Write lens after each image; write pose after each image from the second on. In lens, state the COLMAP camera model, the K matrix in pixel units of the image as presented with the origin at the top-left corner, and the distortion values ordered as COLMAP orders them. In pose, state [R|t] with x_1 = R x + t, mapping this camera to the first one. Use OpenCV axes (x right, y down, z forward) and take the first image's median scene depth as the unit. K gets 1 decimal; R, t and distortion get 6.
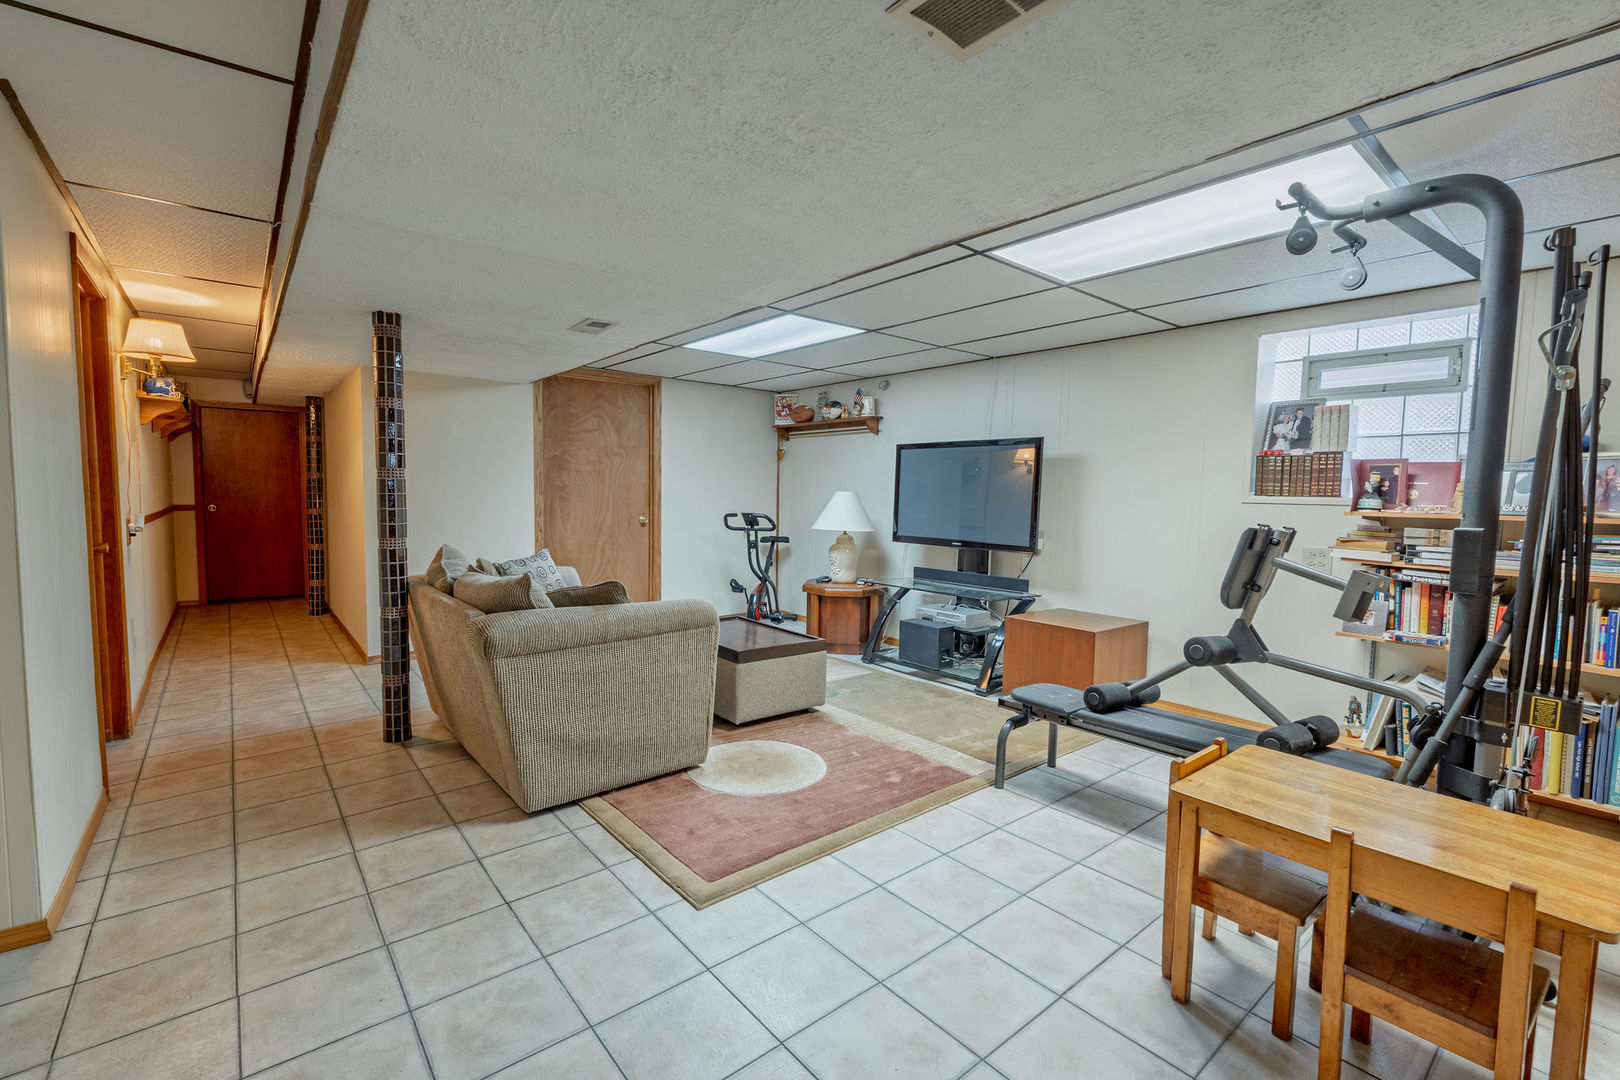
lens RADIAL K [[710.3, 0, 823.3], [0, 710.3, 540.2], [0, 0, 1]] dist [-0.004278, 0.001154]
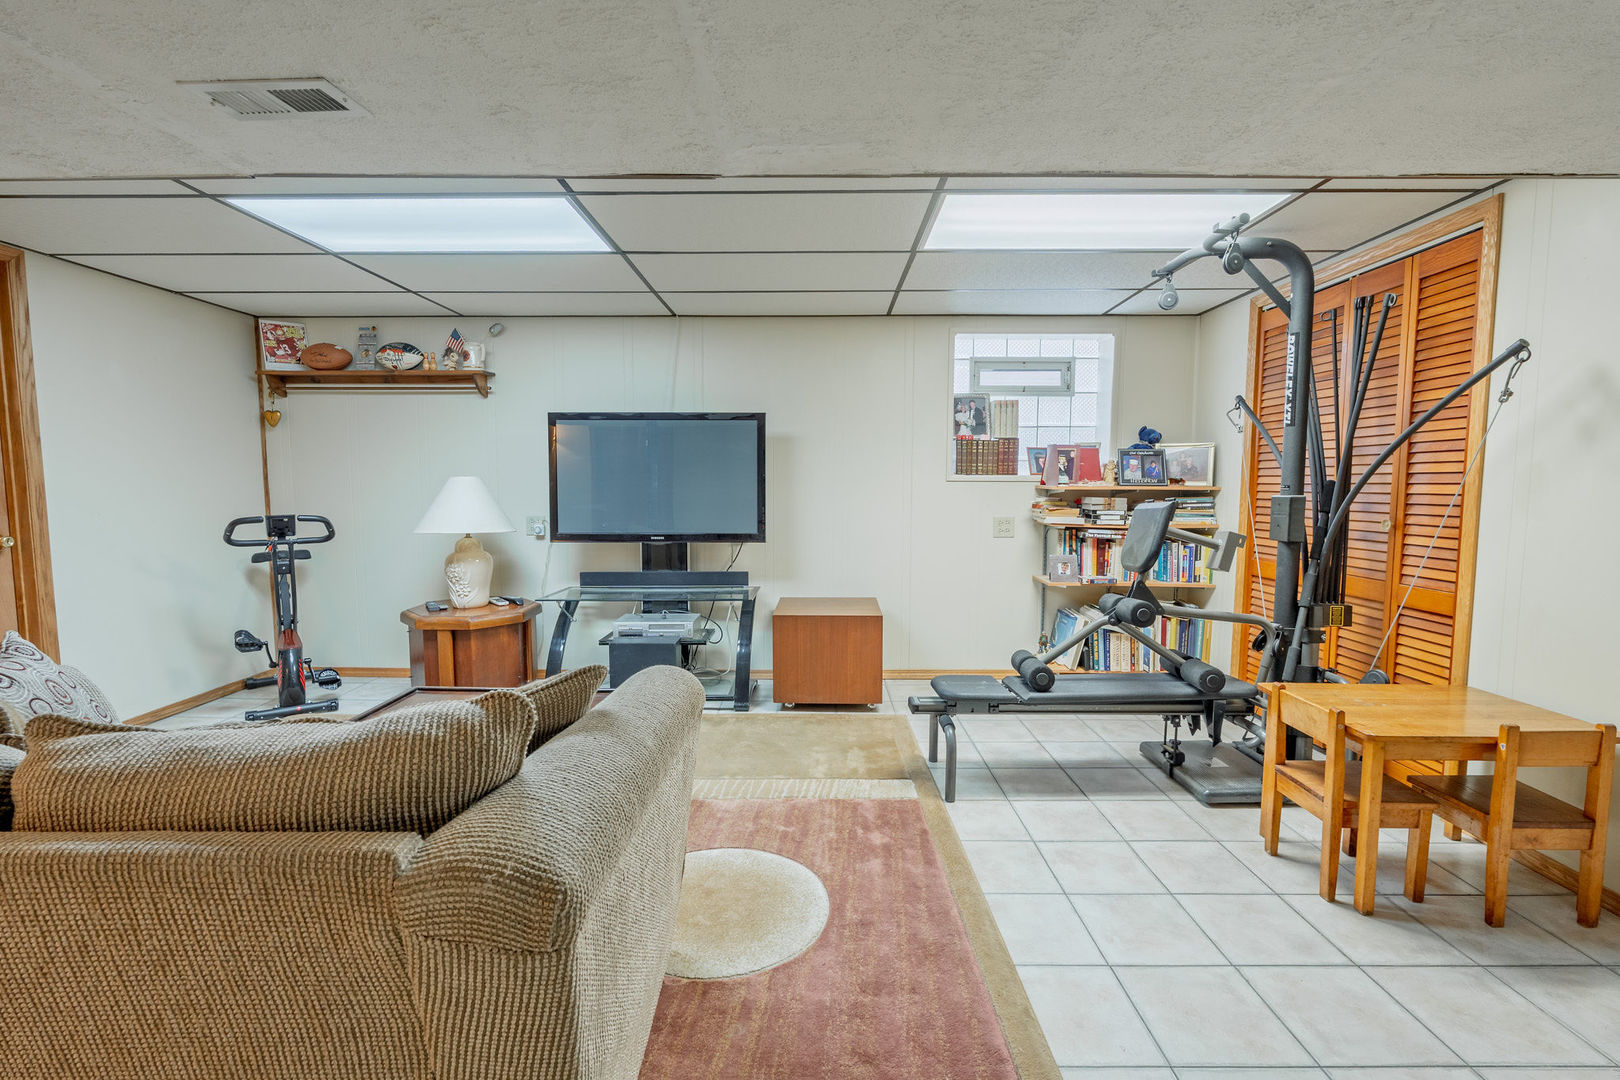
lens RADIAL K [[710.3, 0, 810.9], [0, 710.3, 540.2], [0, 0, 1]] dist [-0.004278, 0.001154]
pose [[0.646103, -0.082748, 0.758752, -0.337915], [0.062431, 0.996504, 0.055514, -0.028444], [-0.760693, 0.011502, 0.649010, 0.347971]]
